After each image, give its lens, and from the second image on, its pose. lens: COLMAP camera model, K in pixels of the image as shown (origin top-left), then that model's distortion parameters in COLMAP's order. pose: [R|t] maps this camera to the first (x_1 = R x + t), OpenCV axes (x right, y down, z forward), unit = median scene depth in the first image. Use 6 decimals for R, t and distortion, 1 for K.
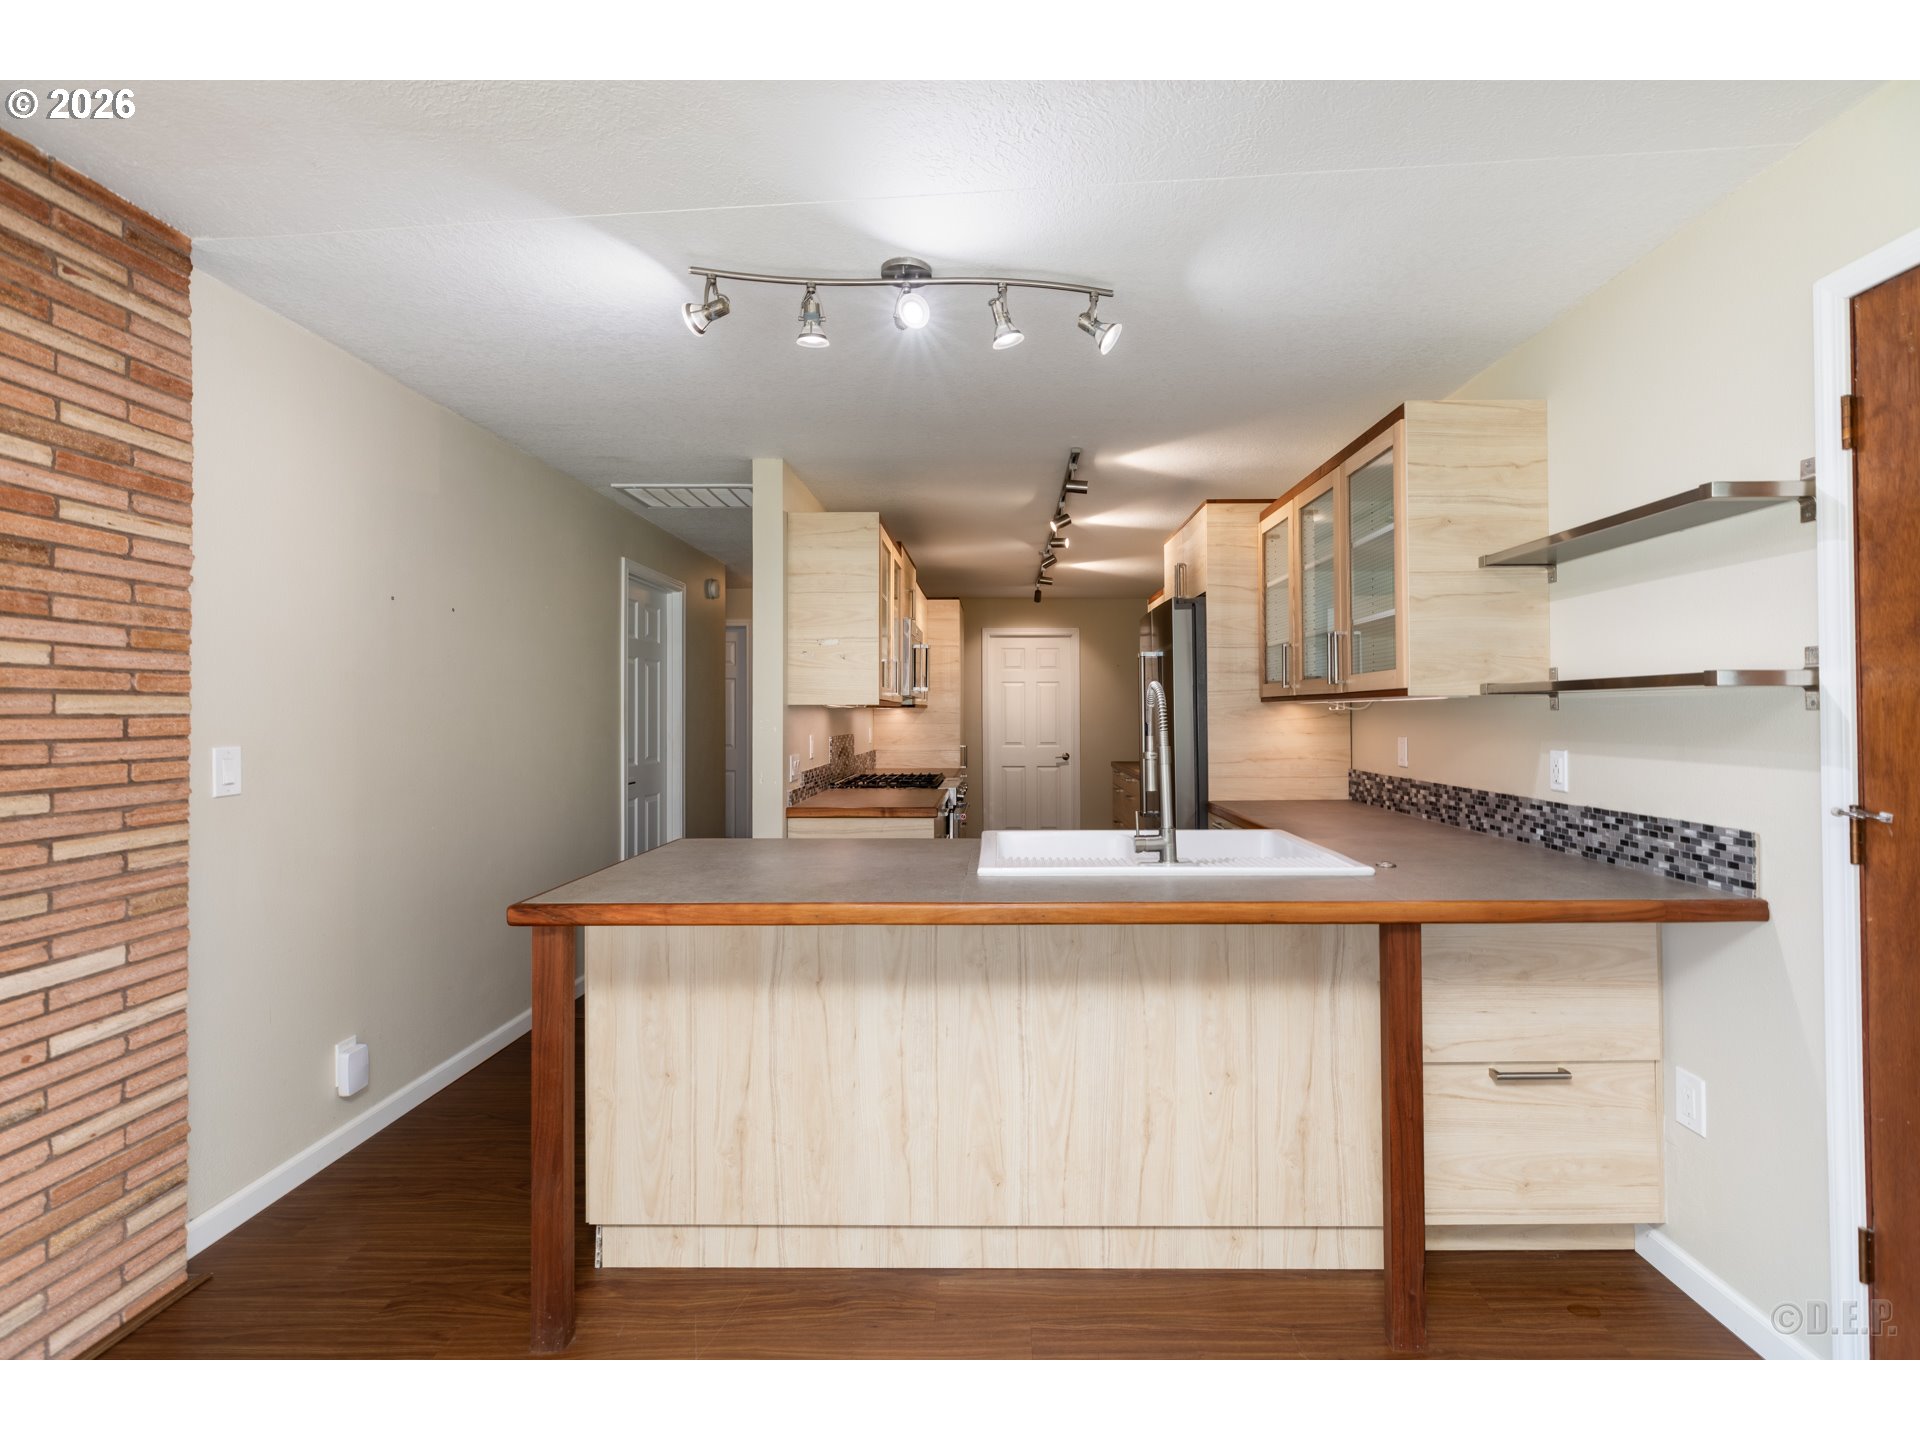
lens RADIAL K [[869.2, 0, 1005.5], [0, 869.2, 709.9], [0, 0, 1]] dist [0.001192, 0.000023]
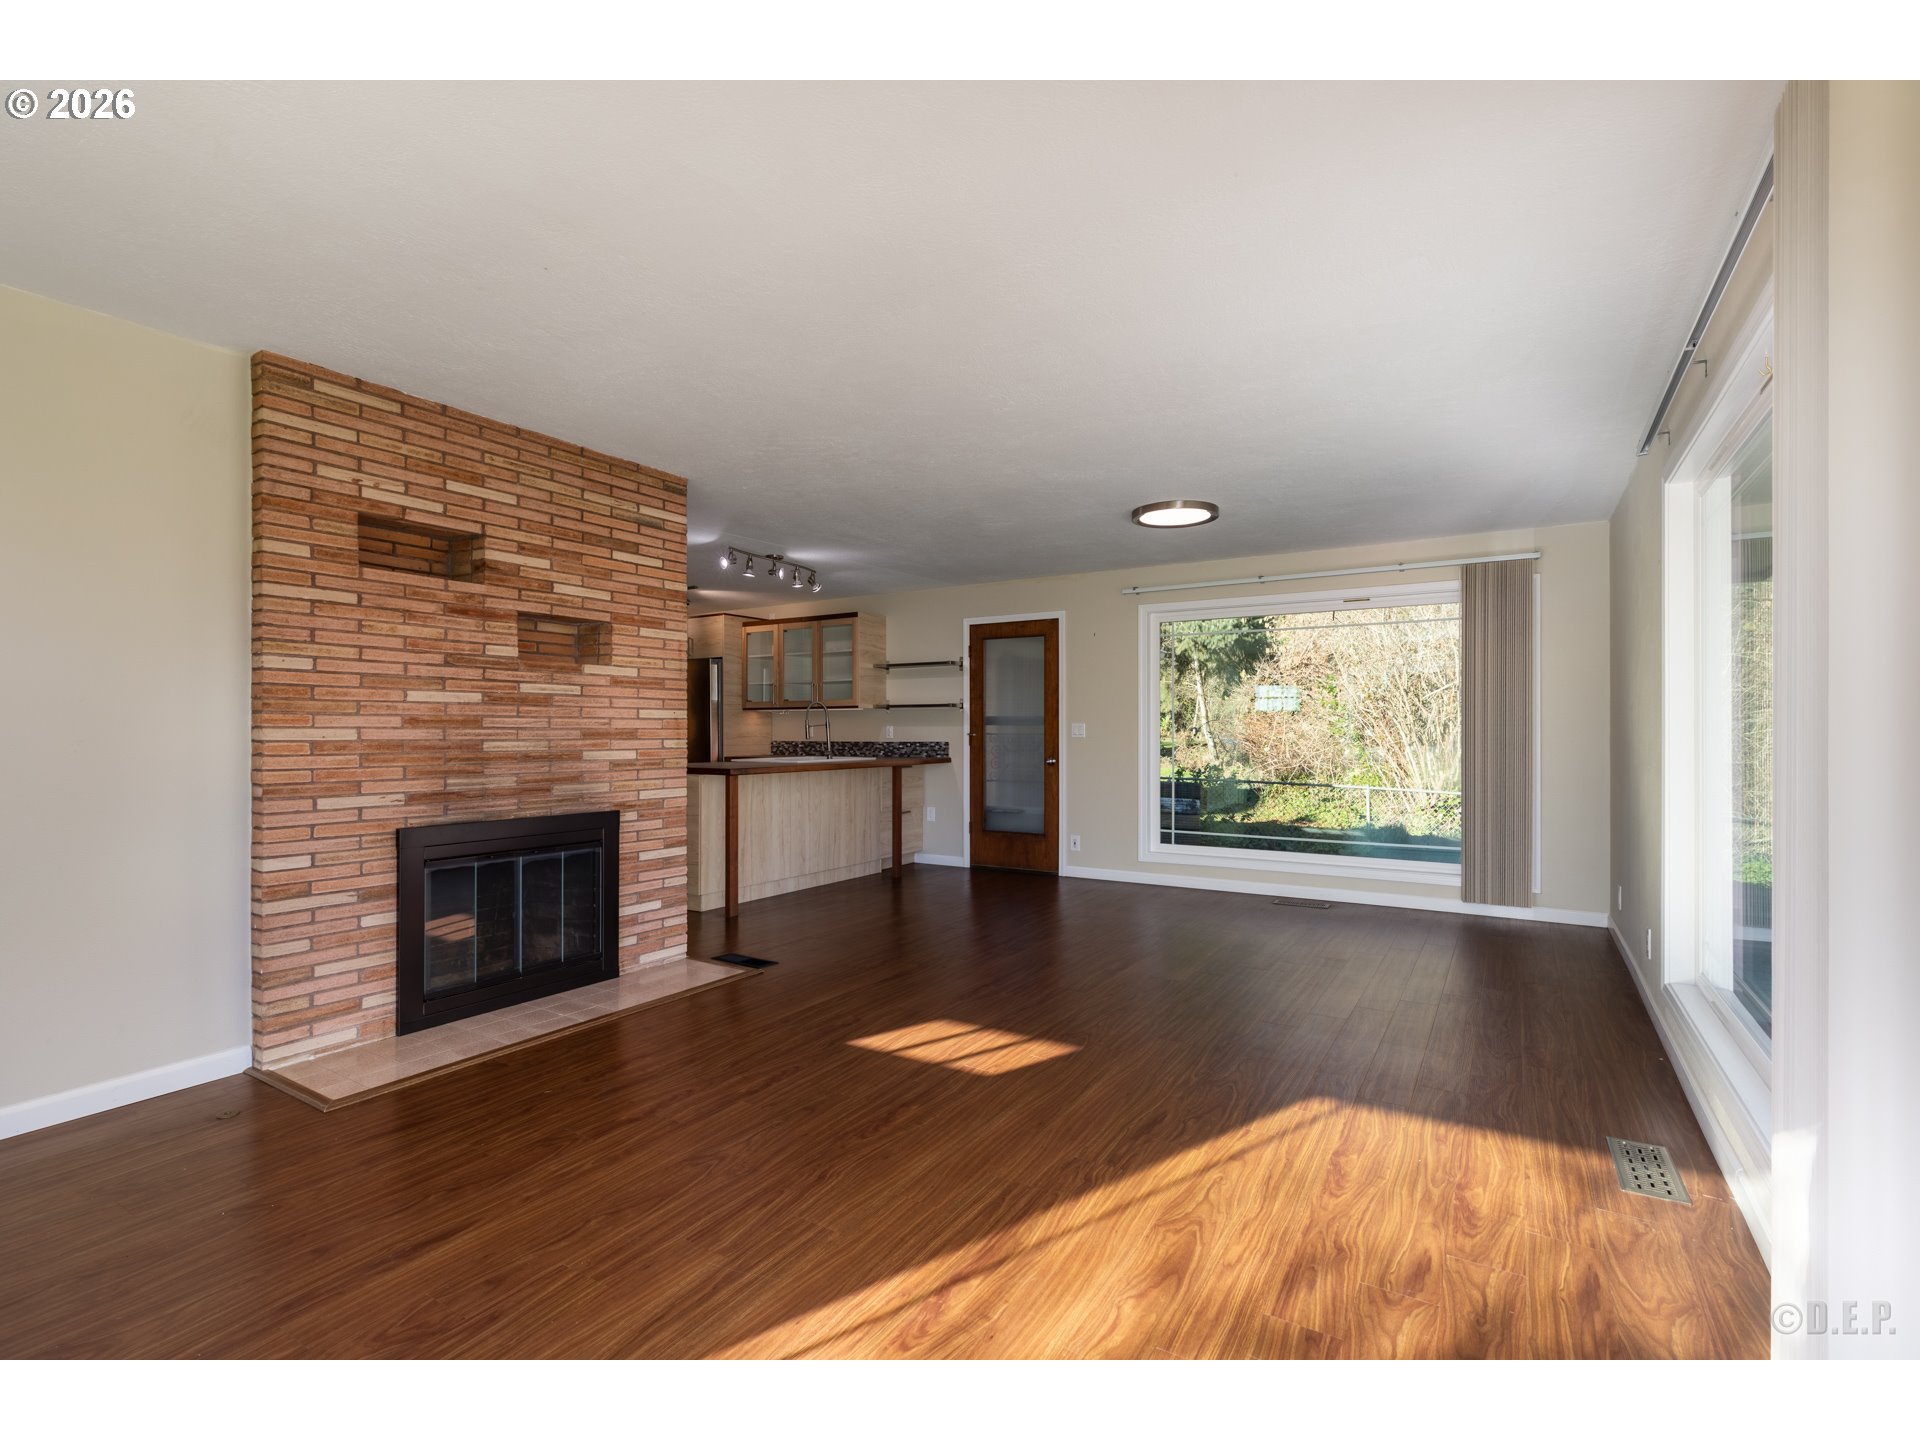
lens RADIAL K [[911.0, 0, 960.0], [0, 911.0, 720.0], [0, 0, 1]] dist [0.000647, 0.000037]
pose [[0.523915, 0.015019, 0.851638, -2.833805], [-0.005941, 0.999885, -0.013979, 0.094990], [-0.851750, 0.002264, 0.523944, -1.341004]]
